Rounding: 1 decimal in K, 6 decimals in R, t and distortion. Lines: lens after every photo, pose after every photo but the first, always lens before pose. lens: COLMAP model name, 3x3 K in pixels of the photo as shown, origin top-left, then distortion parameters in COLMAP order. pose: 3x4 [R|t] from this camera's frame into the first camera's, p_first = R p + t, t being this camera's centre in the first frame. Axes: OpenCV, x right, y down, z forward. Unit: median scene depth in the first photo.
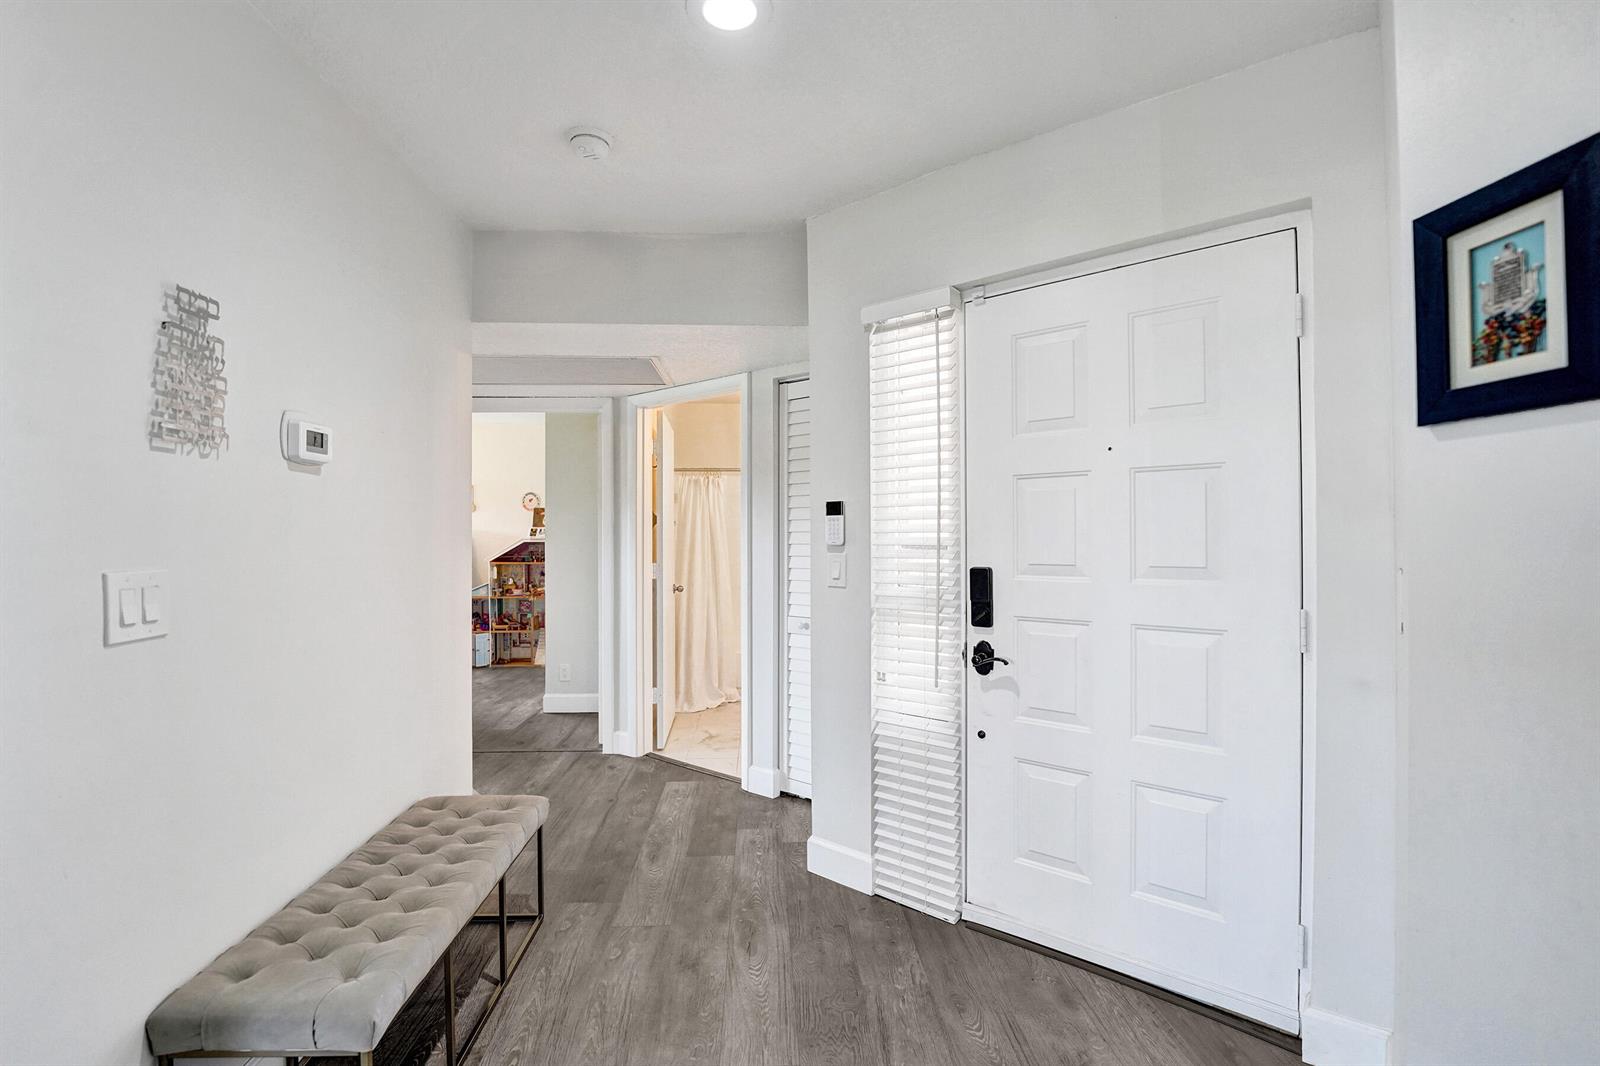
lens RADIAL K [[686.9, 0, 797.8], [0, 686.9, 532.6], [0, 0, 1]] dist [-0.031825, 0.000725]
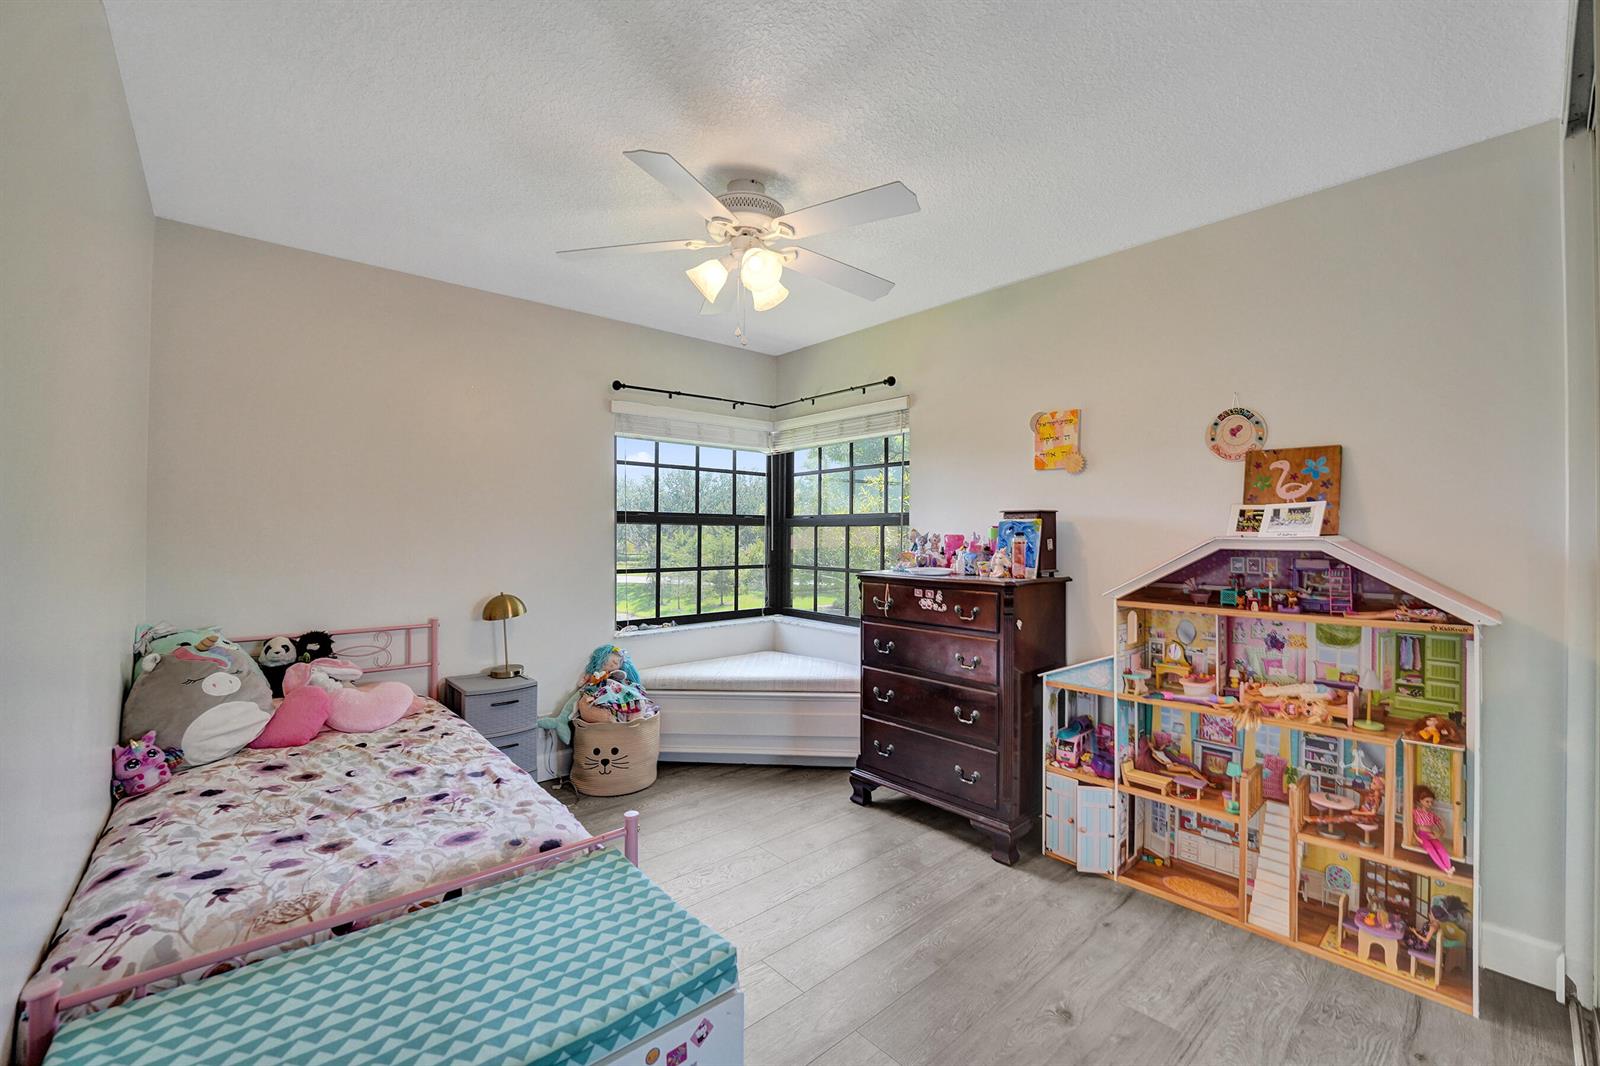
lens RADIAL K [[678.4, 0, 797.4], [0, 678.4, 530.4], [0, 0, 1]] dist [-0.014661, 0.001194]
pose [[0.625504, 0.001668, -0.780219, -0.268010], [-0.000425, 0.999998, 0.001797, 0.004174], [0.780221, -0.000792, 0.625504, 0.622241]]
